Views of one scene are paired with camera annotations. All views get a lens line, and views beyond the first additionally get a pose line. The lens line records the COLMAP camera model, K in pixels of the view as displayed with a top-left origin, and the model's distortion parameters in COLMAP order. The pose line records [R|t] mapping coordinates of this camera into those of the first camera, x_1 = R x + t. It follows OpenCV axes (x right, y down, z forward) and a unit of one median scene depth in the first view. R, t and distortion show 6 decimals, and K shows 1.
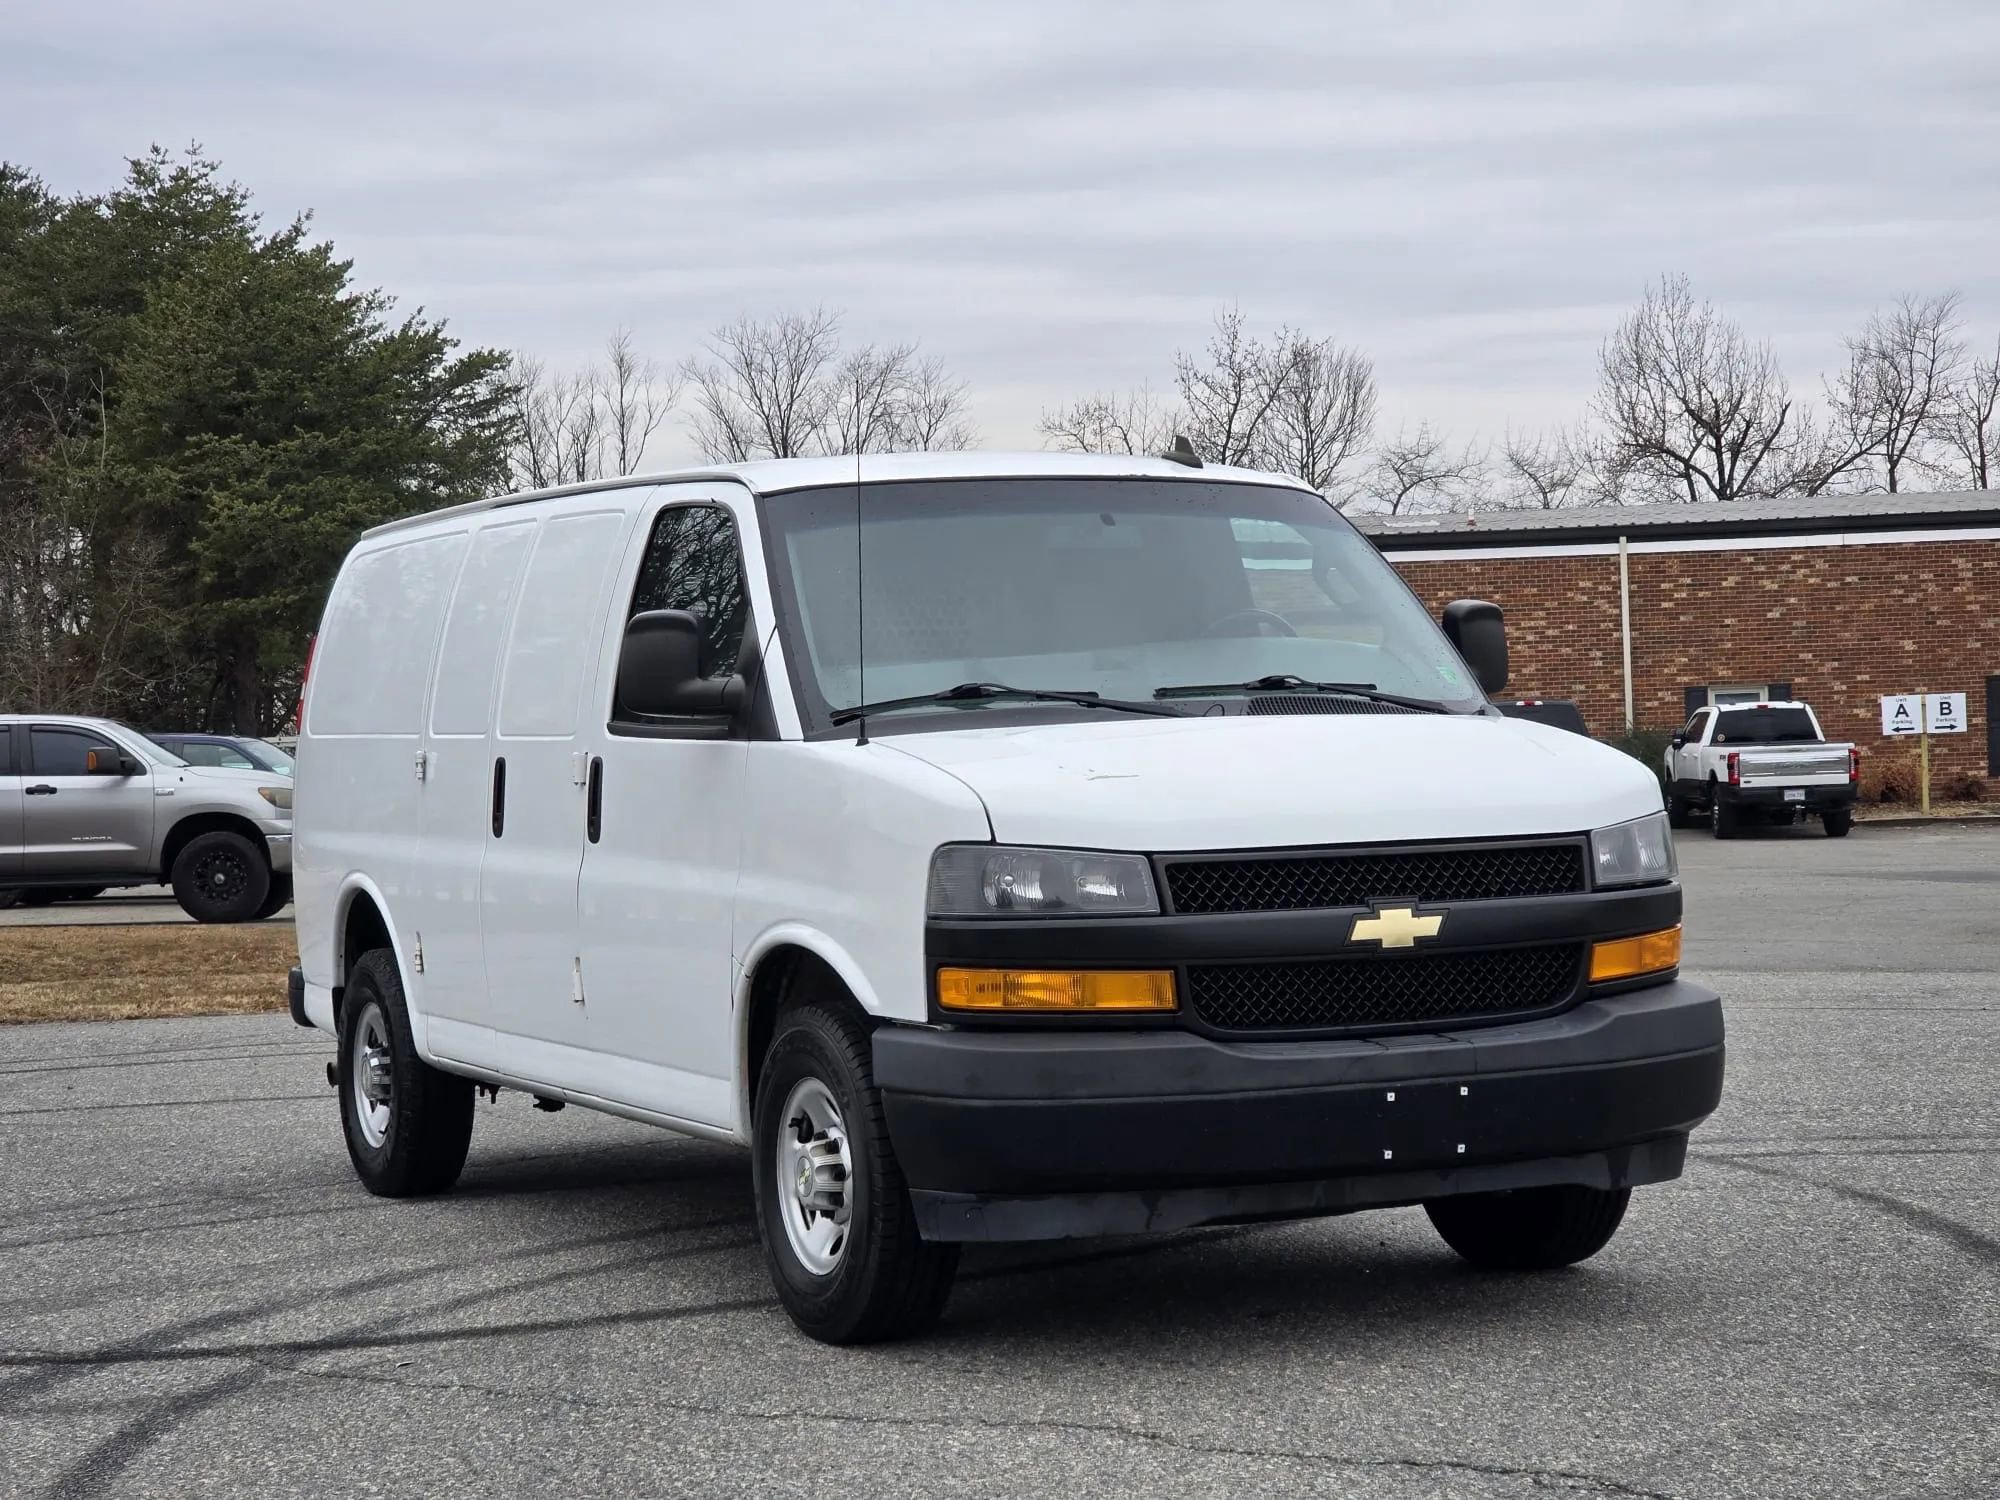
lens RADIAL K [[3755.7, 0, 998.9], [0, 3755.7, 1027.1], [0, 0, 1]] dist [0.010526, 0.272845]
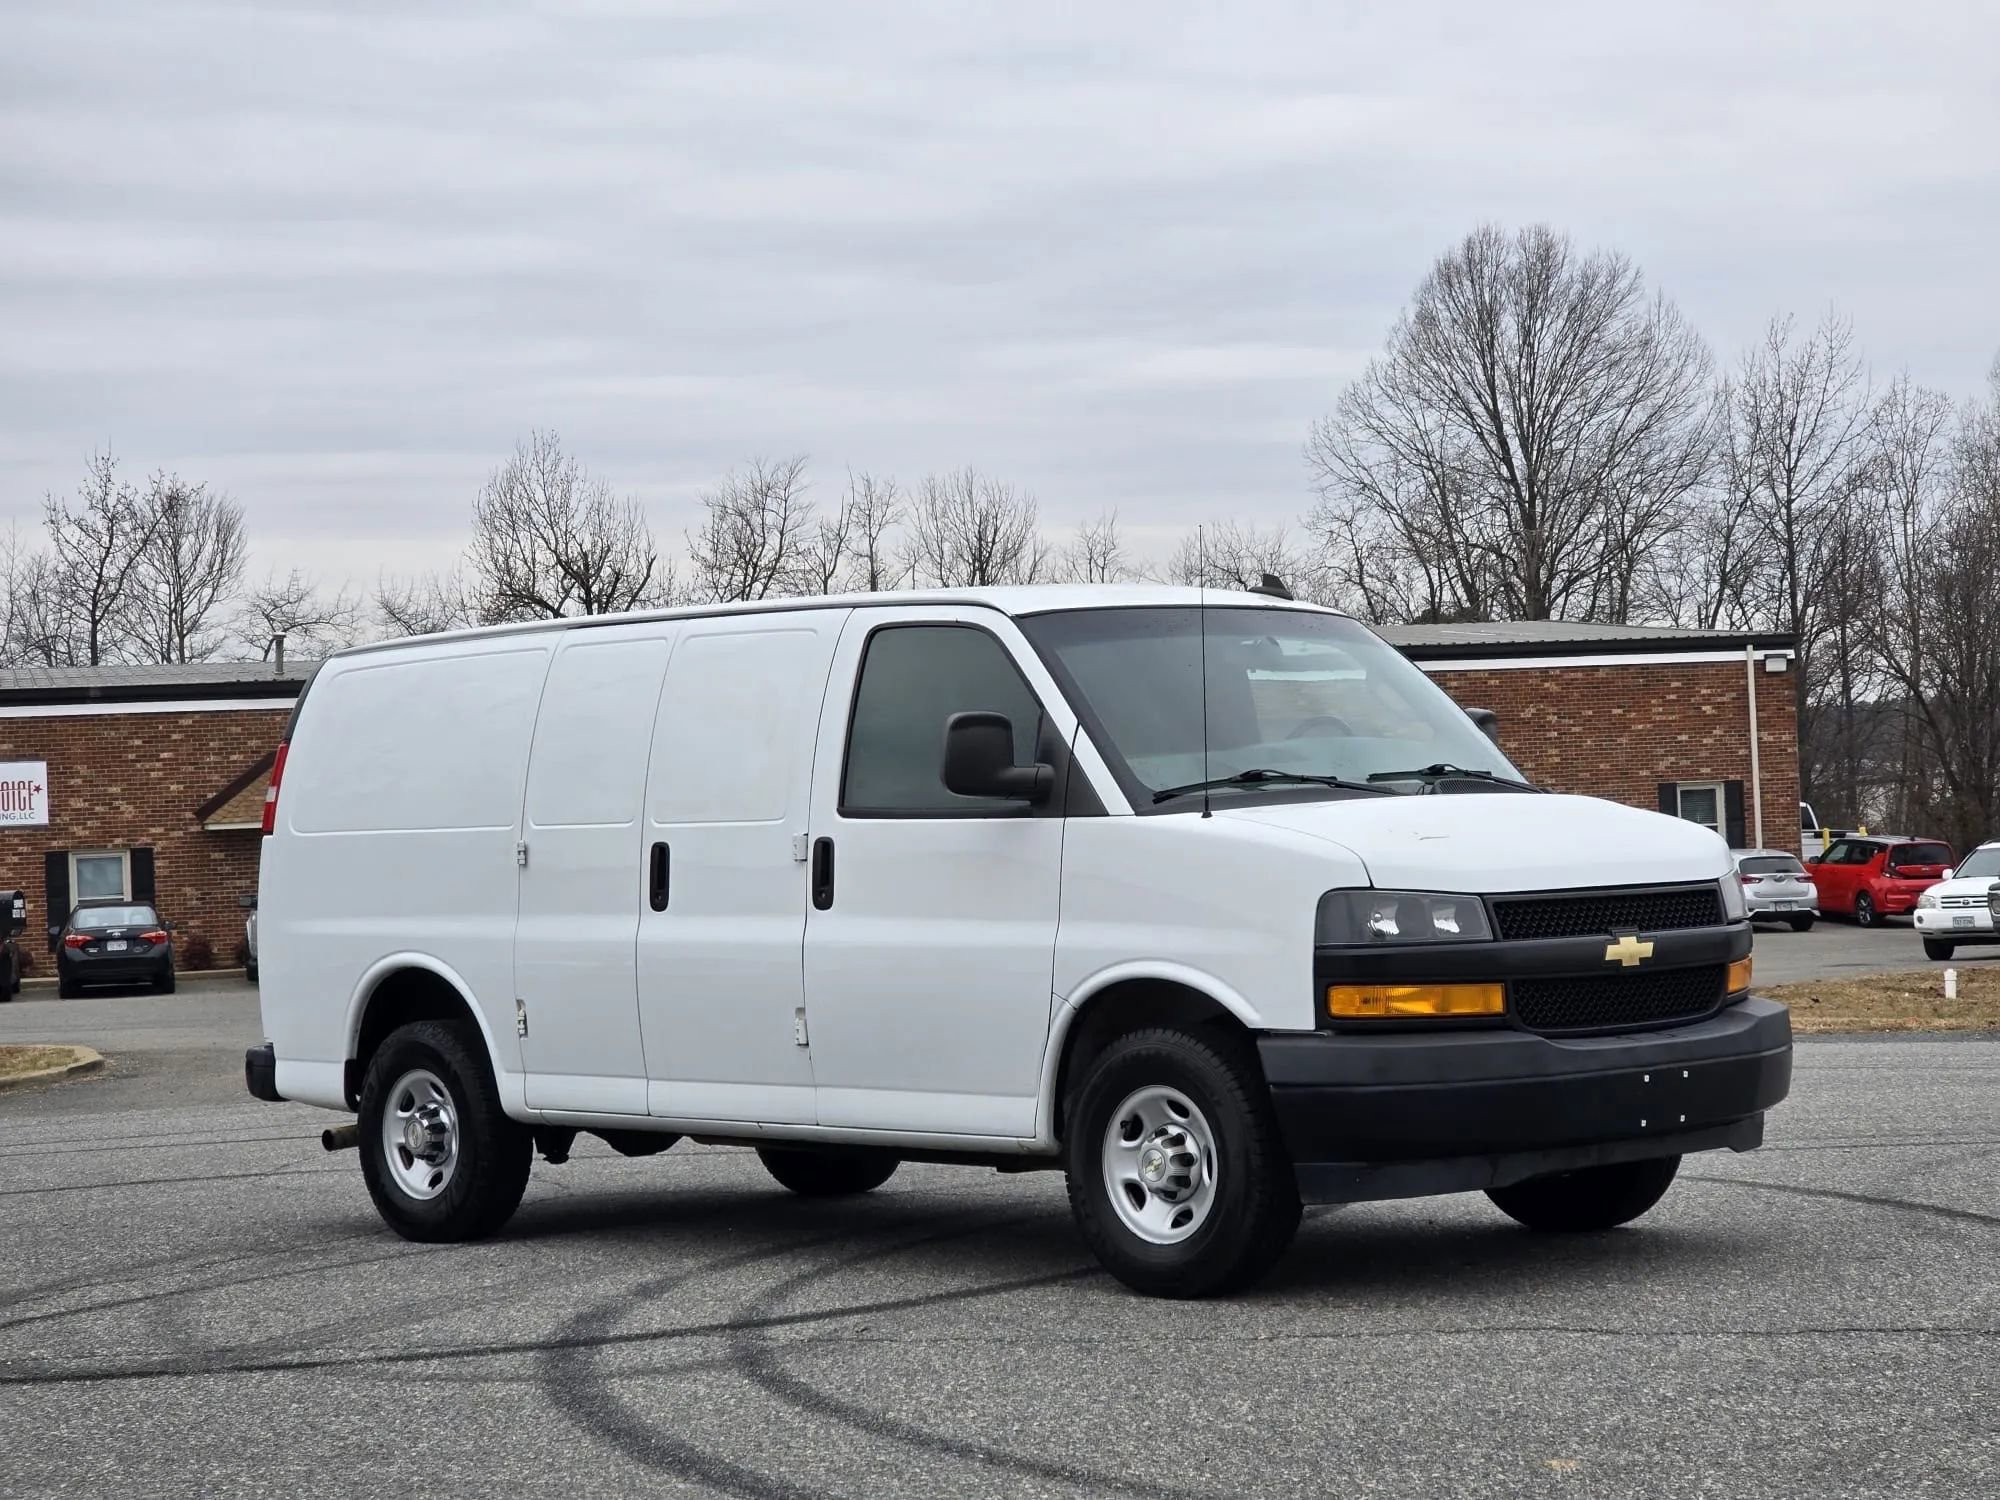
lens RADIAL K [[3853.2, 0, 1000.0], [0, 3853.2, 750.0], [0, 0, 1]] dist [-0.305393, 3.874337]
pose [[0.947720, 0.000793, 0.319103, -0.487439], [0.035235, 0.993622, -0.107115, 0.036410], [-0.317152, 0.112758, 0.941647, -0.184258]]
